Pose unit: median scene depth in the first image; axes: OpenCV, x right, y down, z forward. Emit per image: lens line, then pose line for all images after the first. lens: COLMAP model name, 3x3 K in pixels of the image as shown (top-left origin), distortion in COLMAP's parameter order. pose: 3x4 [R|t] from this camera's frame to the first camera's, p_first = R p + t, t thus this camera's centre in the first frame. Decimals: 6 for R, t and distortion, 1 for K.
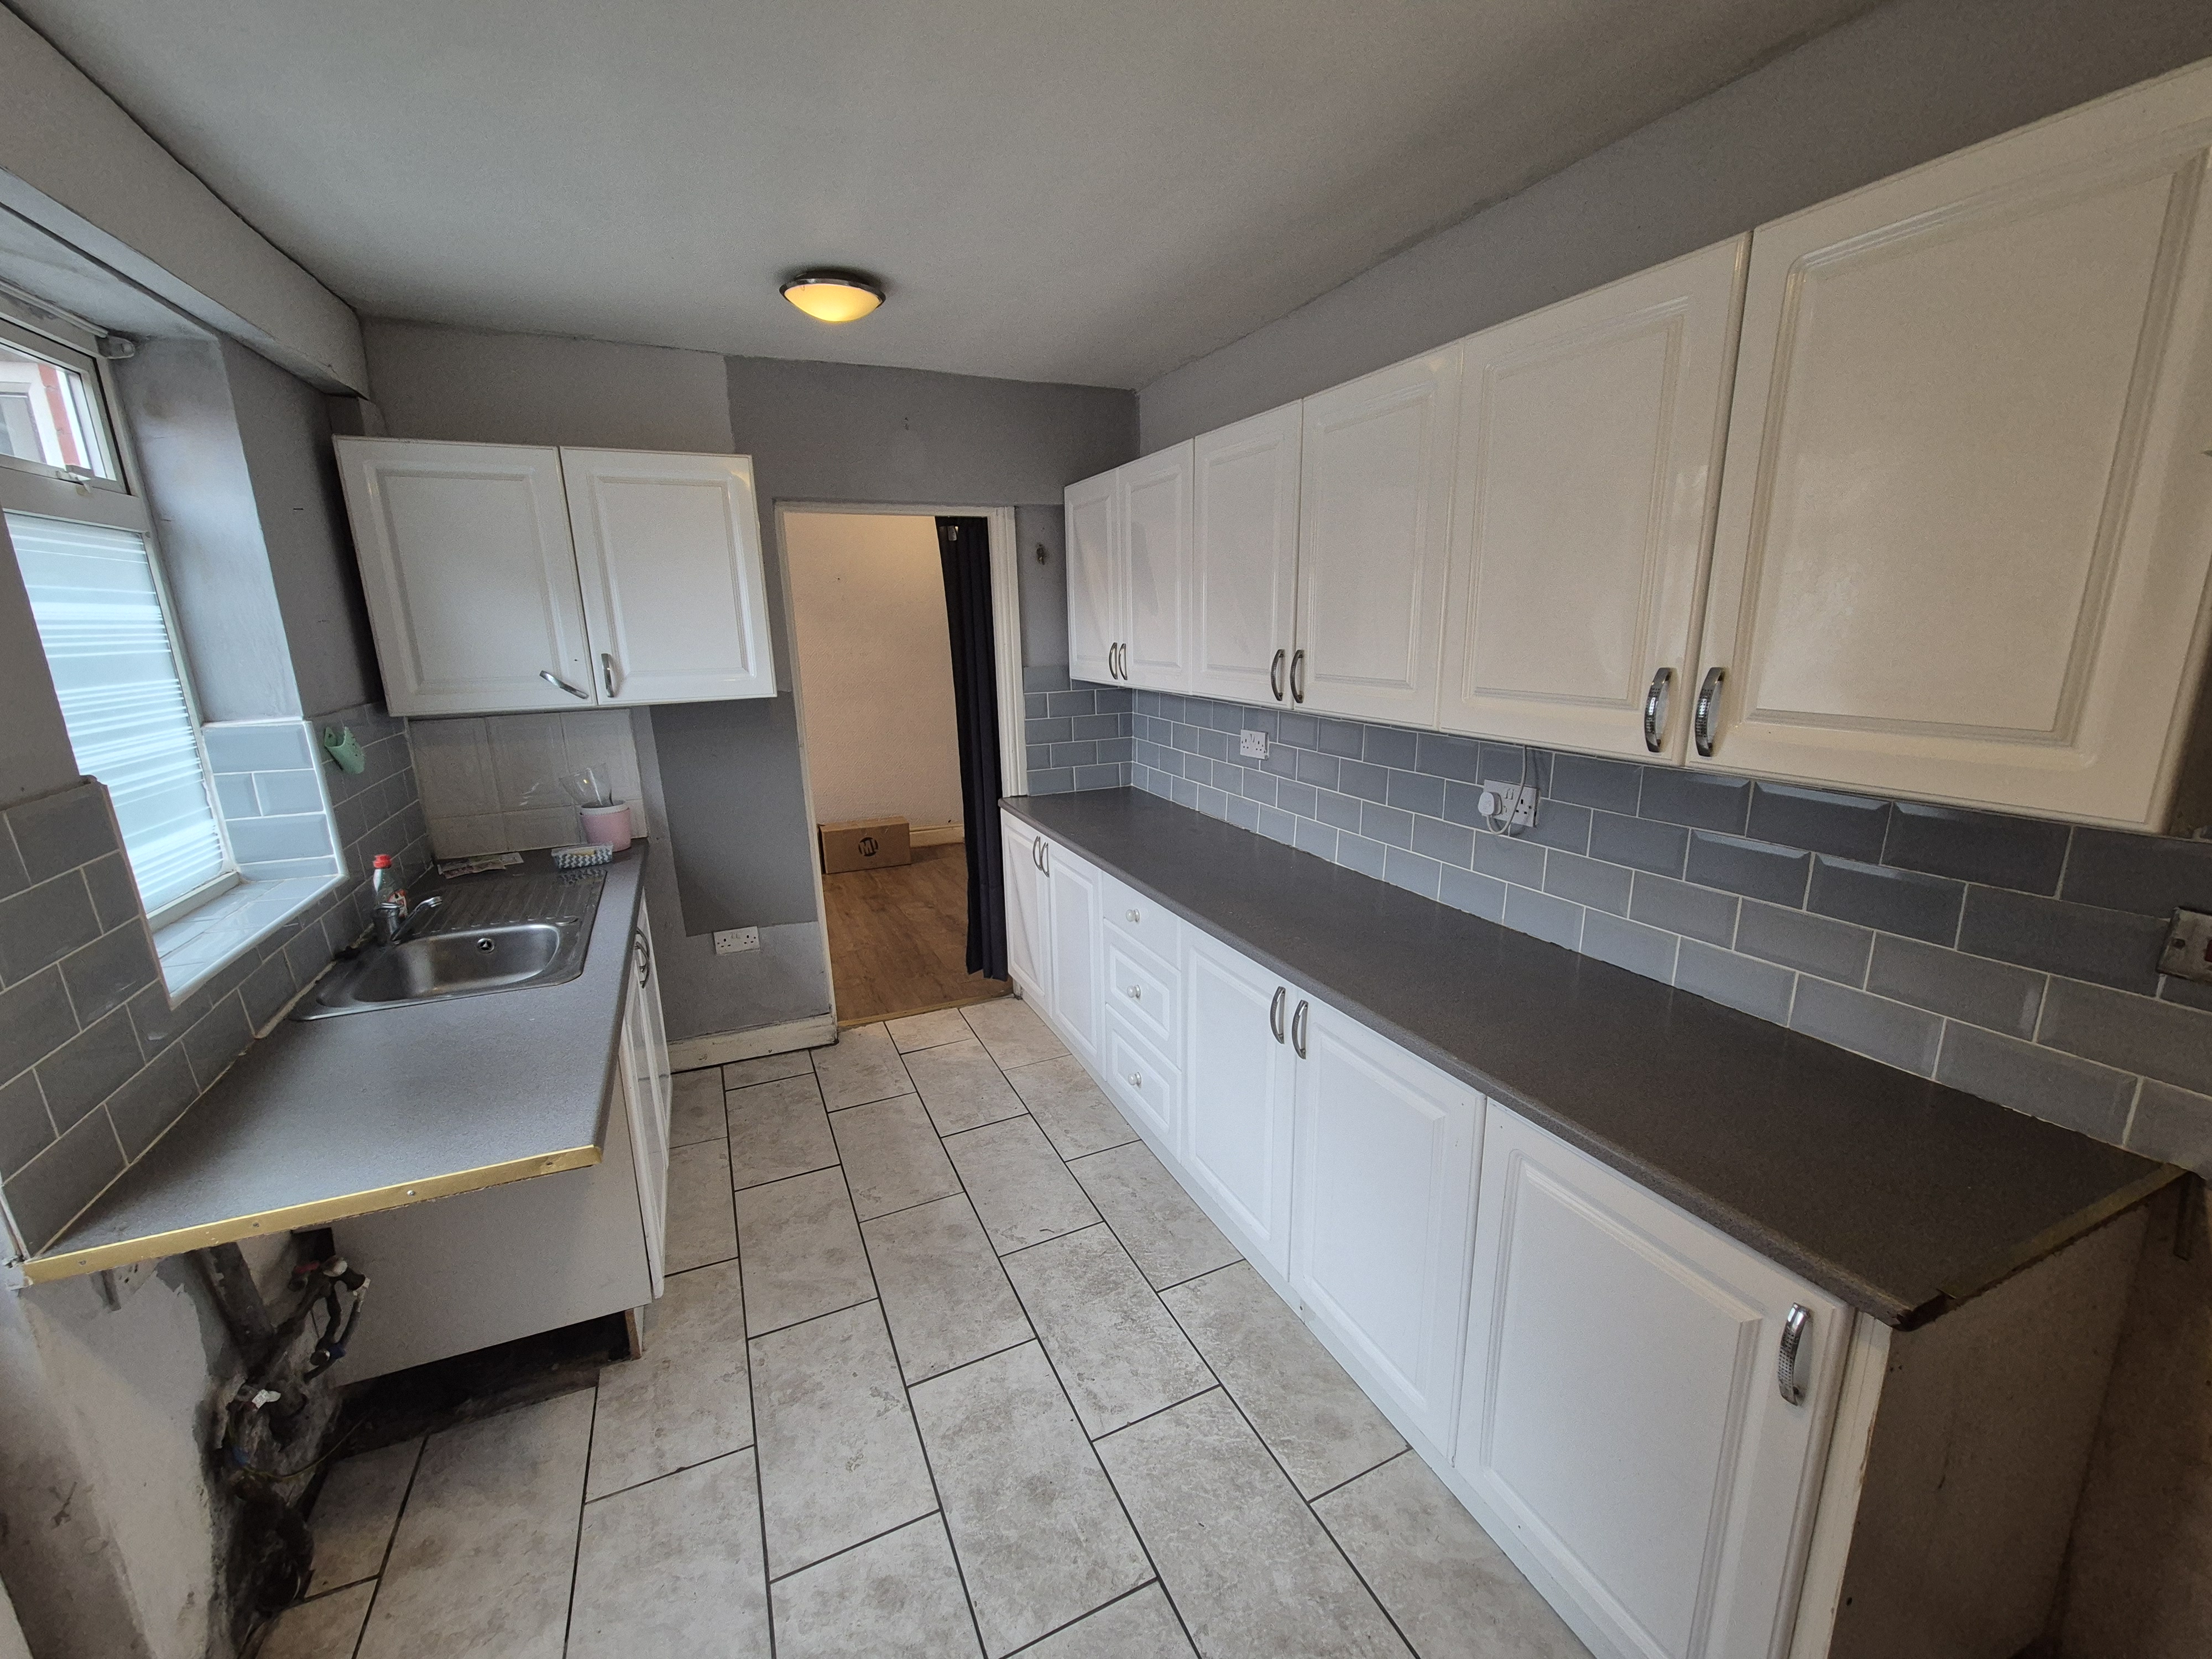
lens RADIAL K [[913.7, 0, 1116.5], [0, 913.7, 837.2], [0, 0, 1]] dist [0.000490, 0.001075]
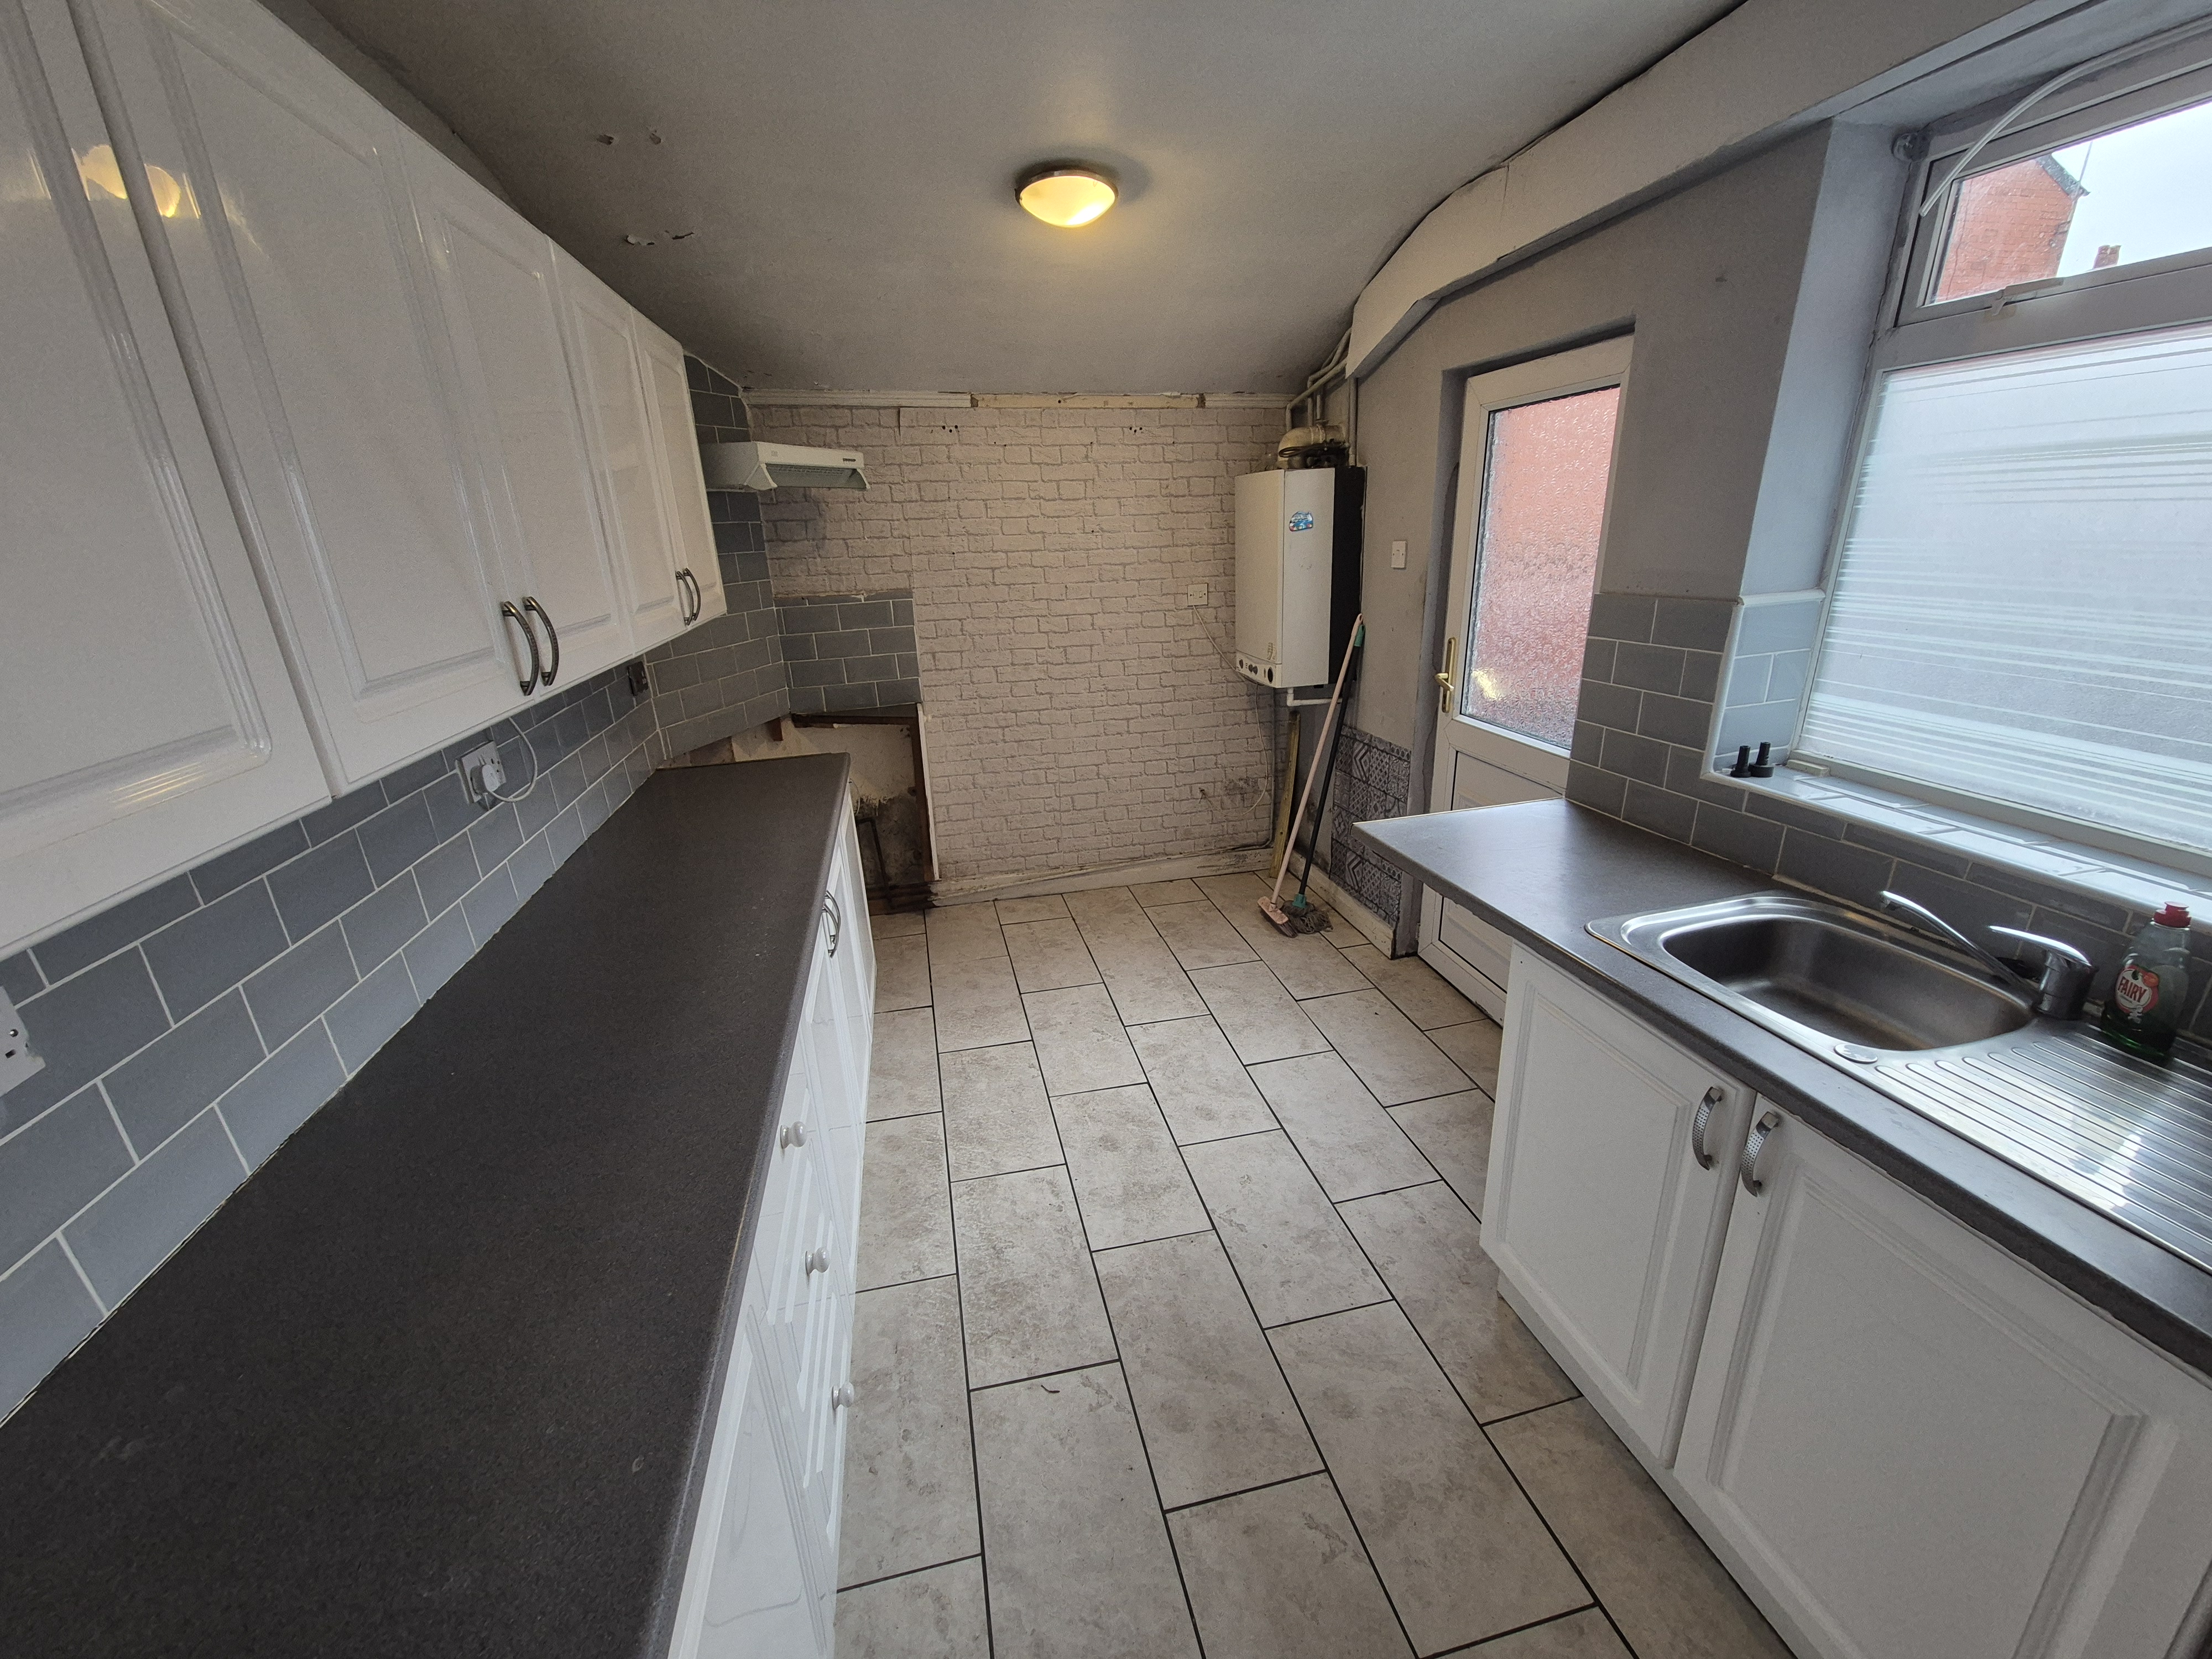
lens RADIAL K [[913.7, 0, 1116.5], [0, 913.7, 837.2], [0, 0, 1]] dist [0.000490, 0.001075]
pose [[-0.978410, -0.016883, 0.205985, -0.320633], [0.097468, 0.841171, 0.531913, -0.376862], [-0.182249, 0.540506, -0.821364, 1.606424]]
